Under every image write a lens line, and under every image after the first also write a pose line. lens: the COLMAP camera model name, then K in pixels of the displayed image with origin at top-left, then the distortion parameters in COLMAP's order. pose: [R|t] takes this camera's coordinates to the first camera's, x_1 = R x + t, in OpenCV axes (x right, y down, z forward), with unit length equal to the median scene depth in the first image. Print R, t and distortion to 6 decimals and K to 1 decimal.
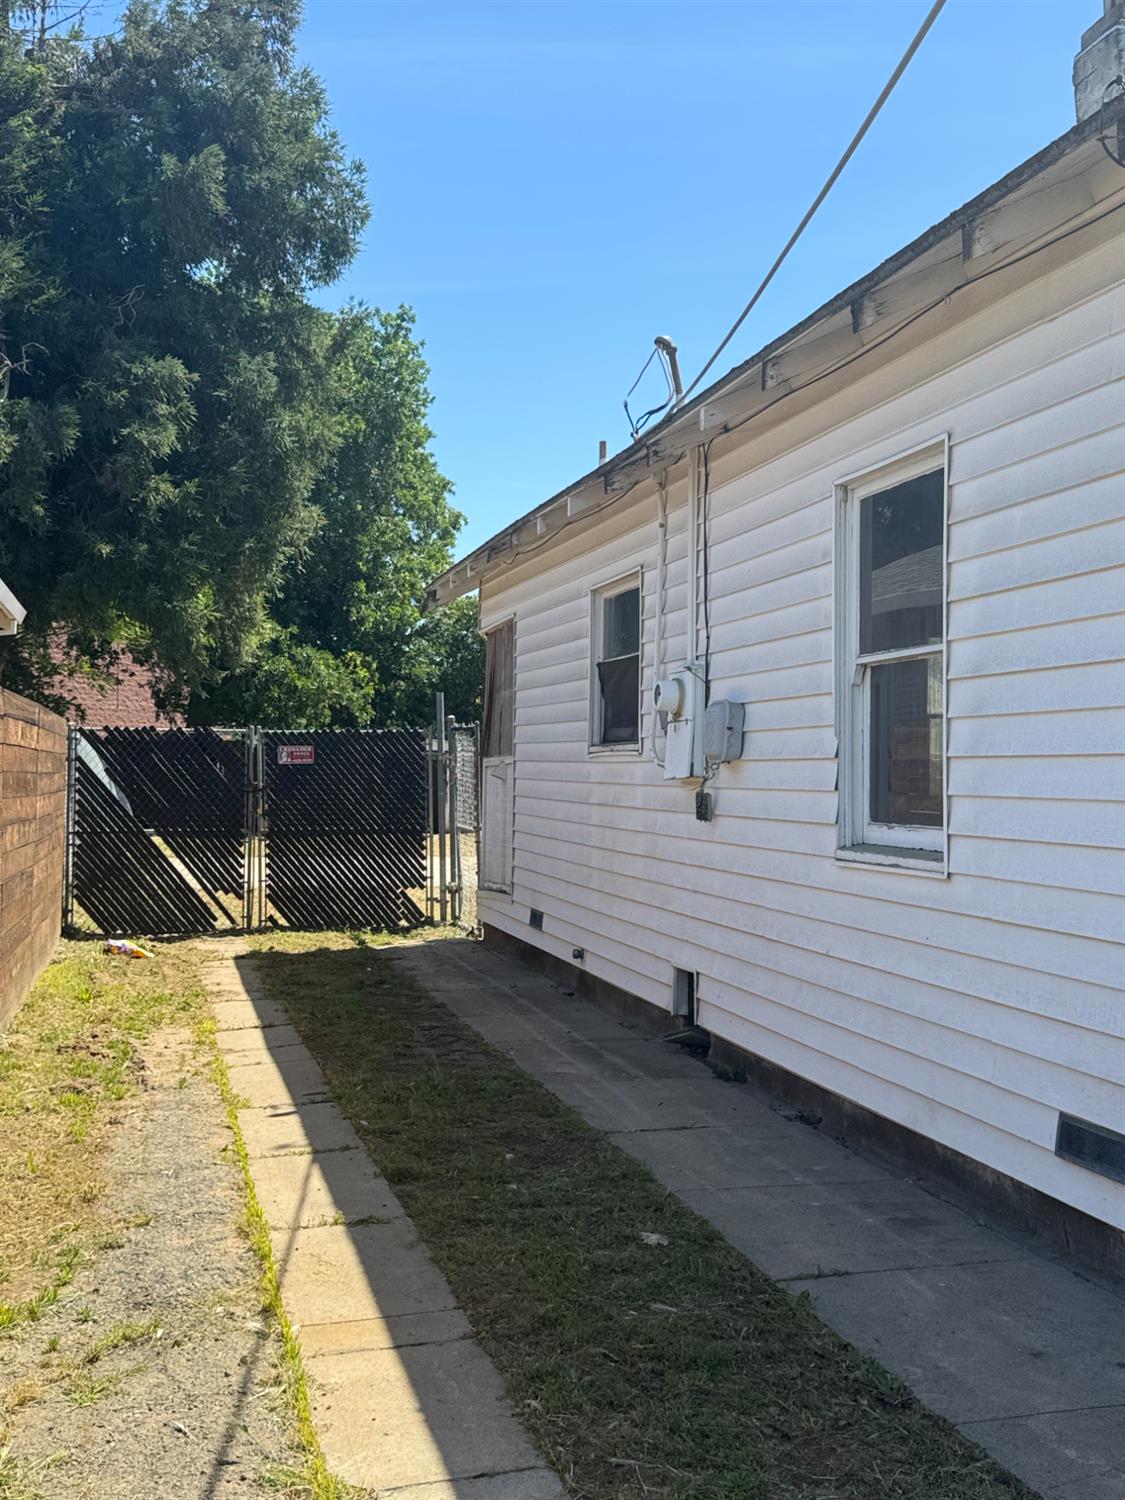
lens RADIAL K [[1693.9, 0, 562.5], [0, 1693.9, 750.0], [0, 0, 1]] dist [0.211490, -0.010482]
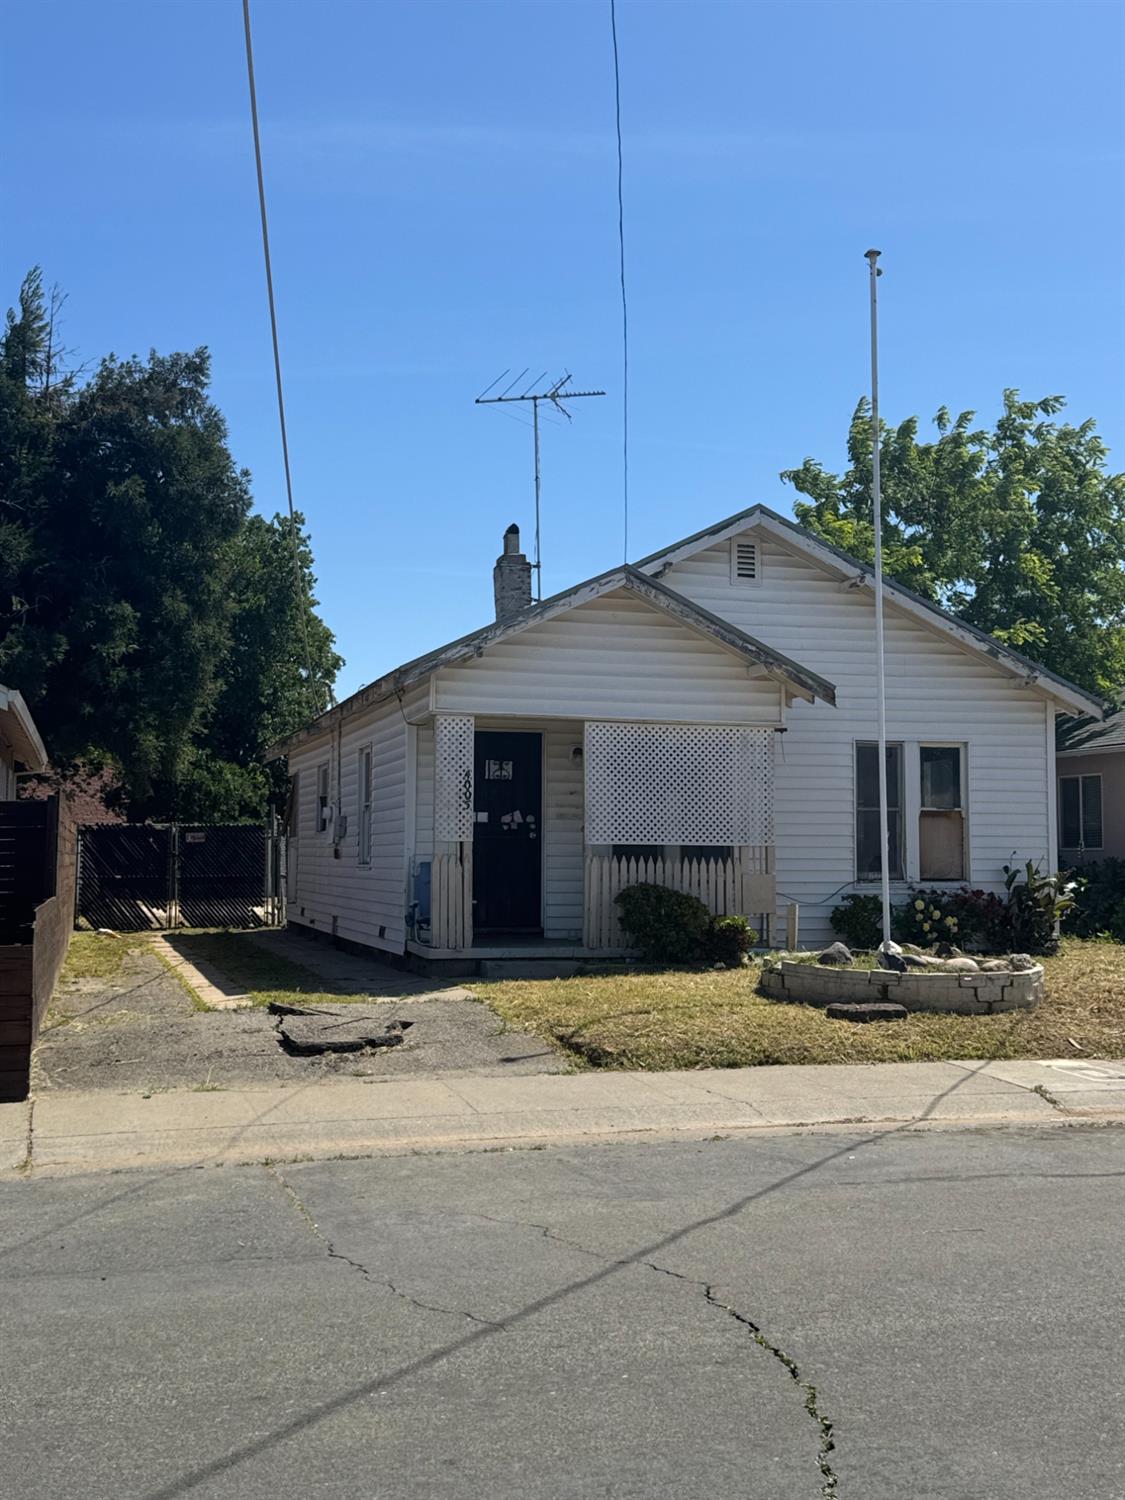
lens RADIAL K [[1693.9, 0, 562.5], [0, 1693.9, 750.0], [0, 0, 1]] dist [0.211490, -0.010482]
pose [[0.999348, -0.000449, 0.036101, 0.185347], [0.002270, 0.998726, -0.050404, 0.002723], [-0.036033, 0.050453, 0.998076, -0.935937]]
